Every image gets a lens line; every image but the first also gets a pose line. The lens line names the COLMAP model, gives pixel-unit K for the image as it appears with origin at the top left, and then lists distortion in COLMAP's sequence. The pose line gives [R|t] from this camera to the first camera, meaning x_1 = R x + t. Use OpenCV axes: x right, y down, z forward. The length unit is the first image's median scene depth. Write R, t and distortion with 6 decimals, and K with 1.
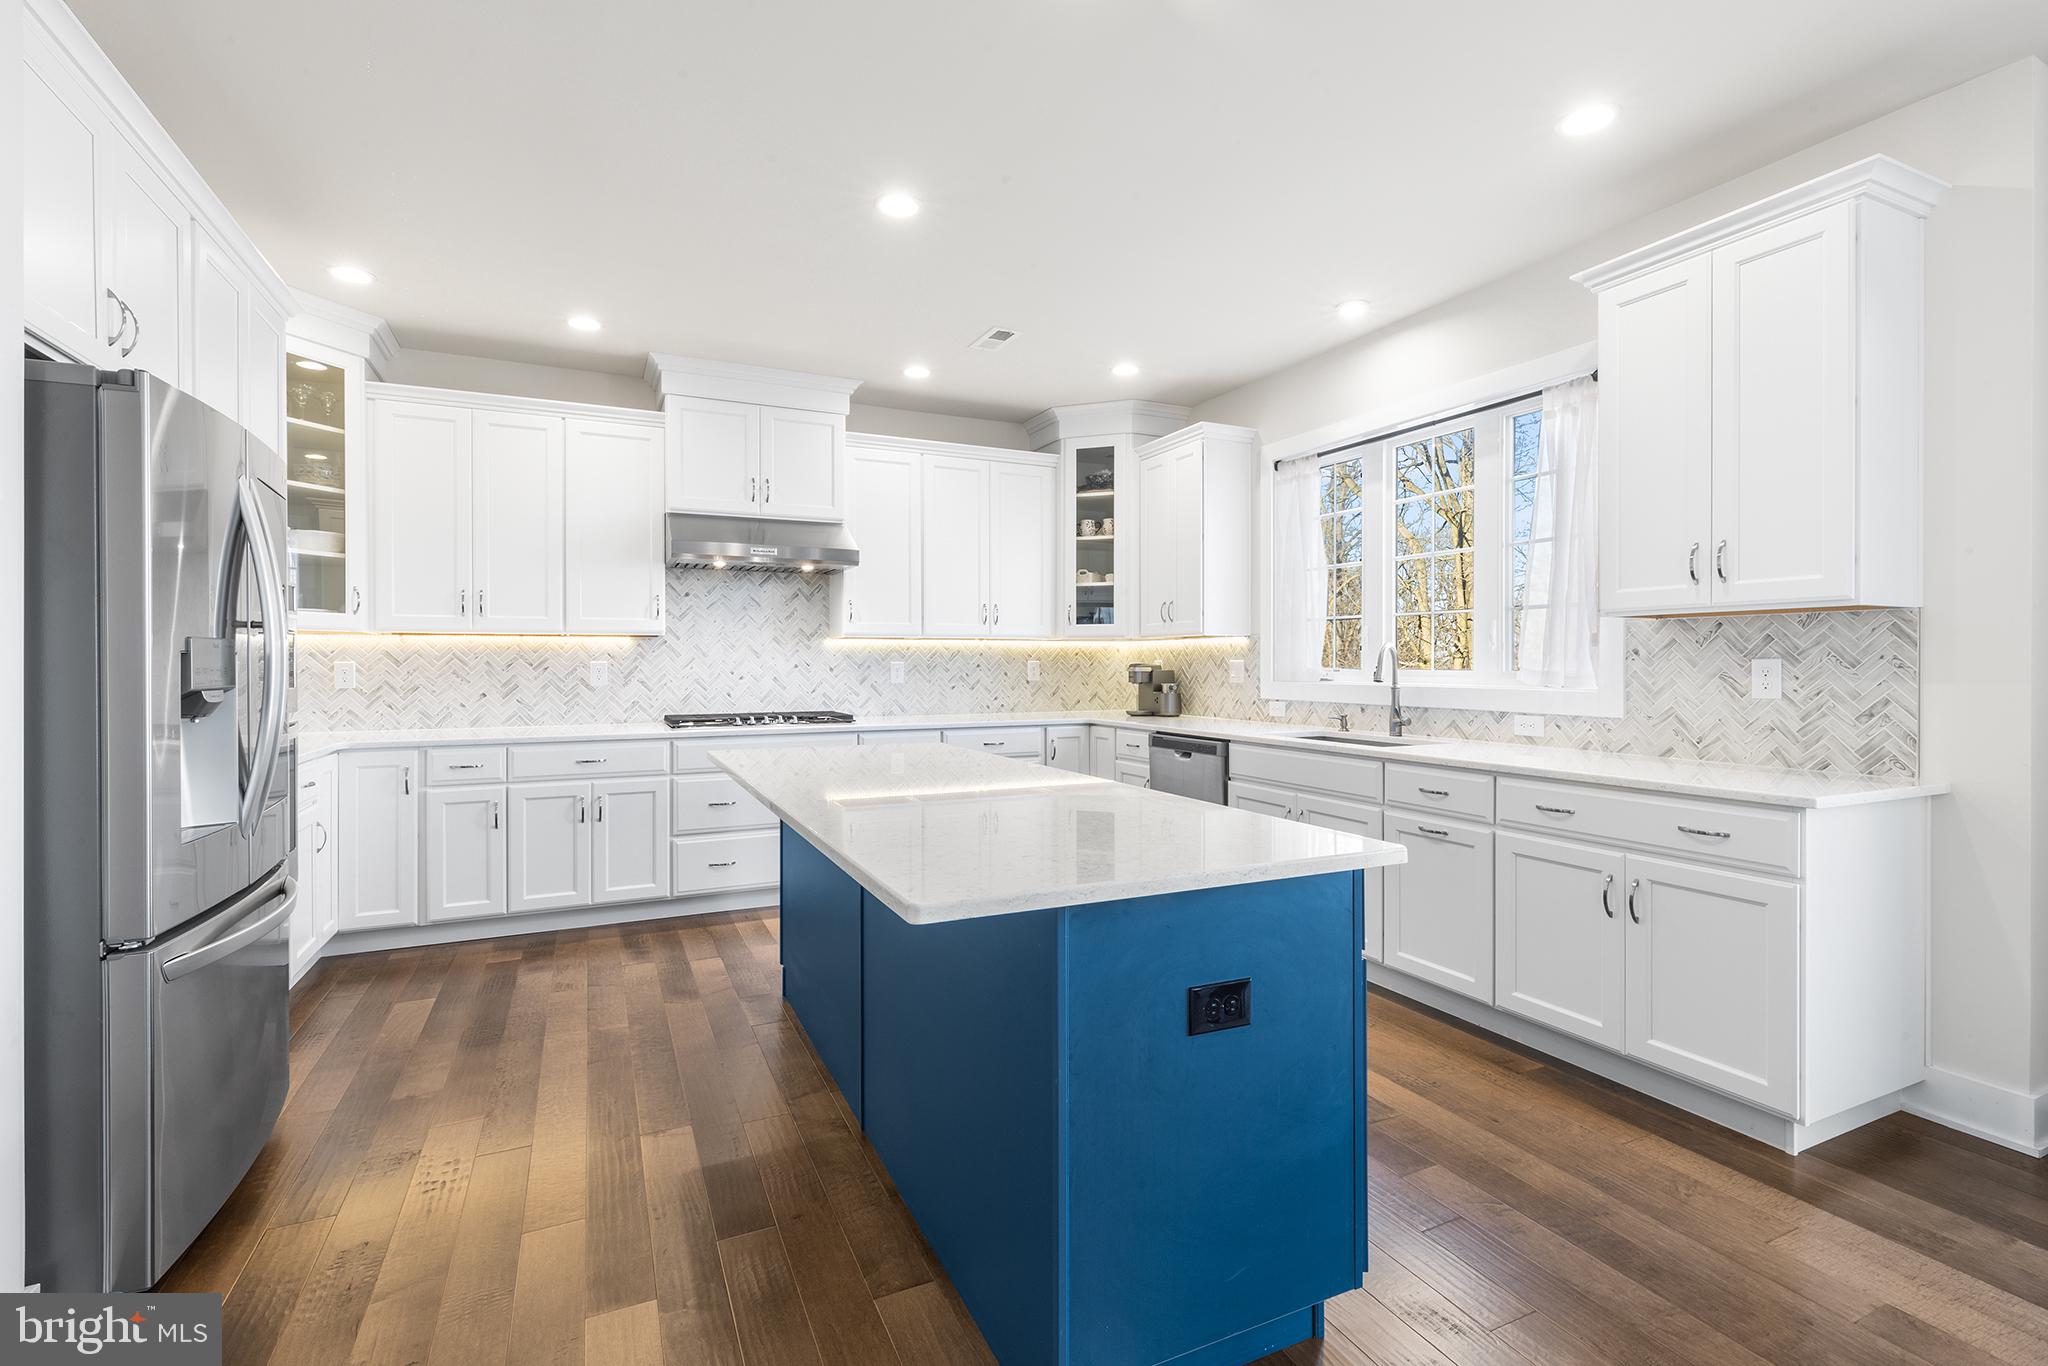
lens RADIAL K [[926.0, 0, 1024.0], [0, 926.0, 666.2], [0, 0, 1]] dist [0.002006, 0.000017]
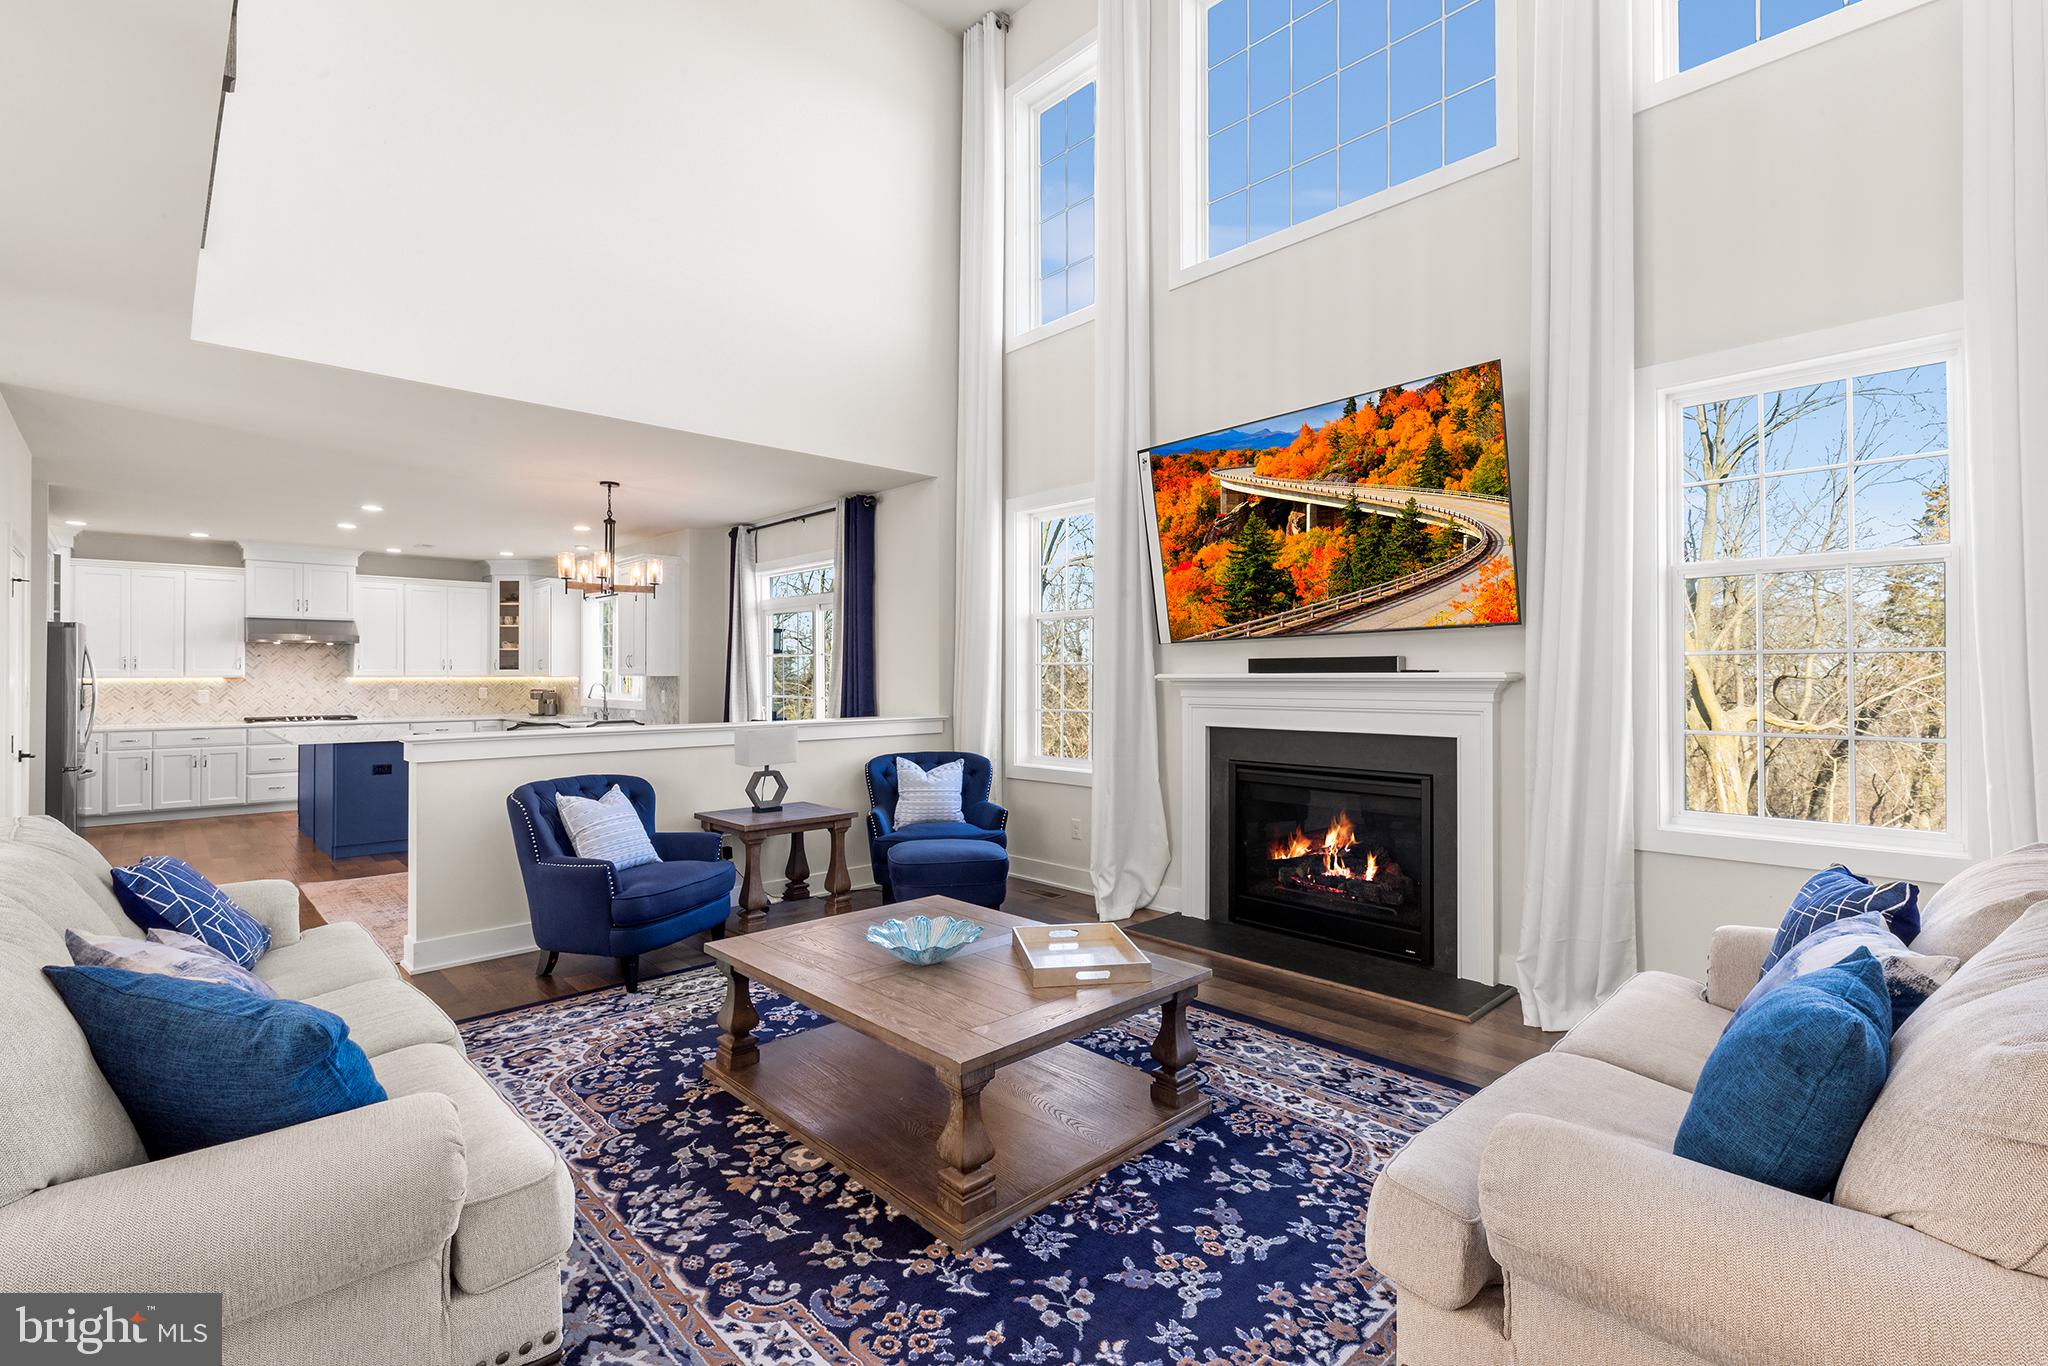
lens RADIAL K [[926.0, 0, 1024.0], [0, 926.0, 666.2], [0, 0, 1]] dist [0.002006, 0.000017]
pose [[0.951402, 0.003246, 0.307933, 0.567514], [0.001156, 0.999900, -0.014110, -0.025838], [-0.307948, 0.013780, 0.951303, -1.352853]]
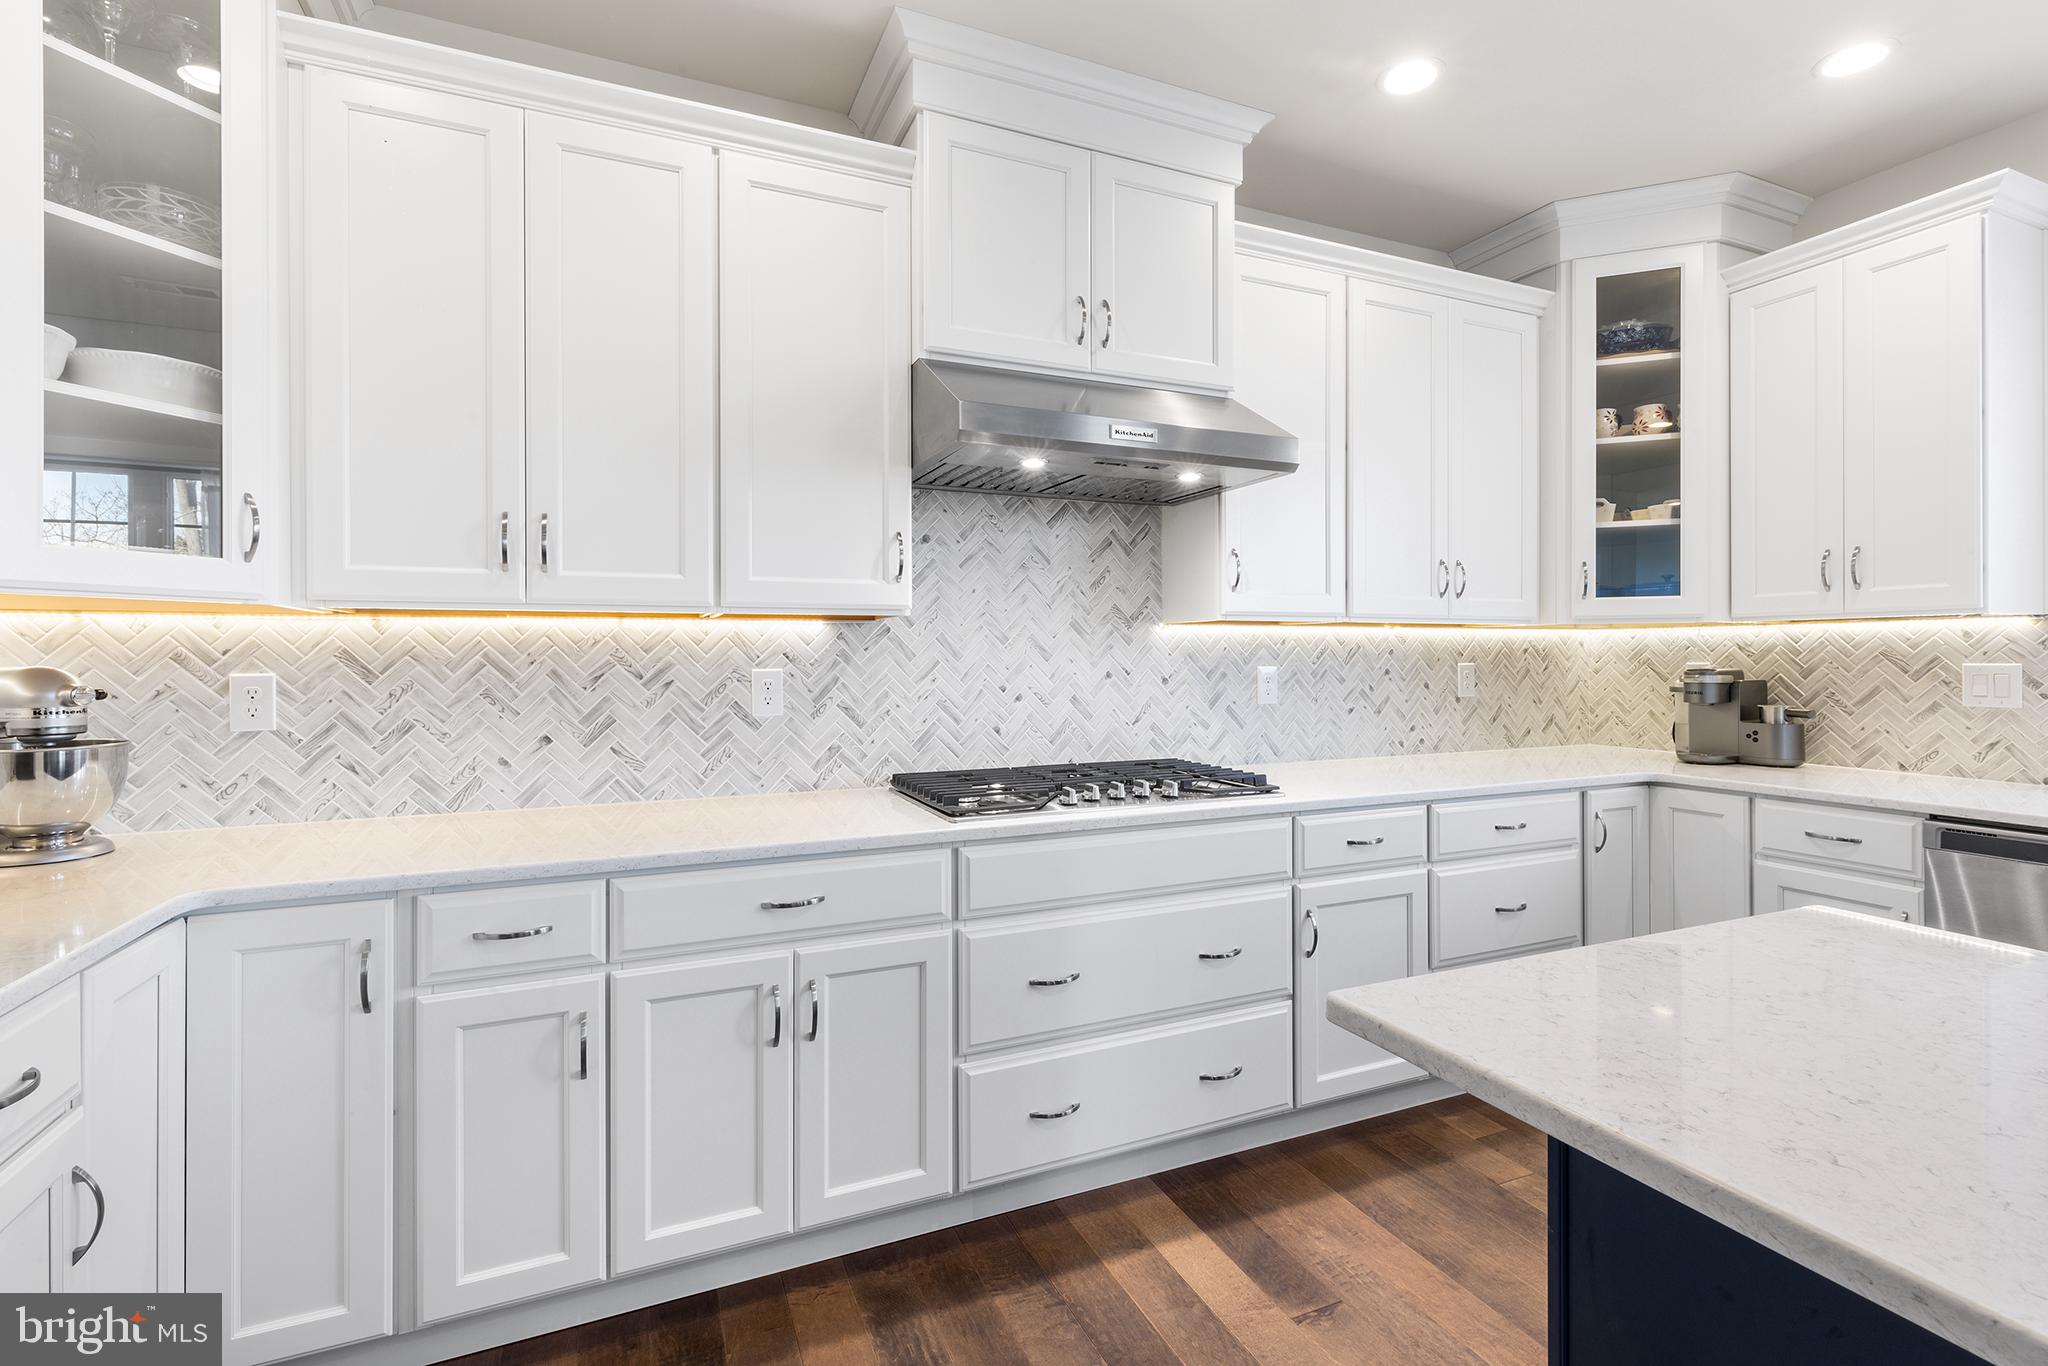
lens RADIAL K [[926.0, 0, 1024.0], [0, 926.0, 666.2], [0, 0, 1]] dist [0.002006, 0.000017]
pose [[0.999407, -0.001045, -0.034416, -0.292195], [0.001299, 0.999972, 0.007355, -0.009845], [0.034407, -0.007395, 0.999381, 0.484148]]
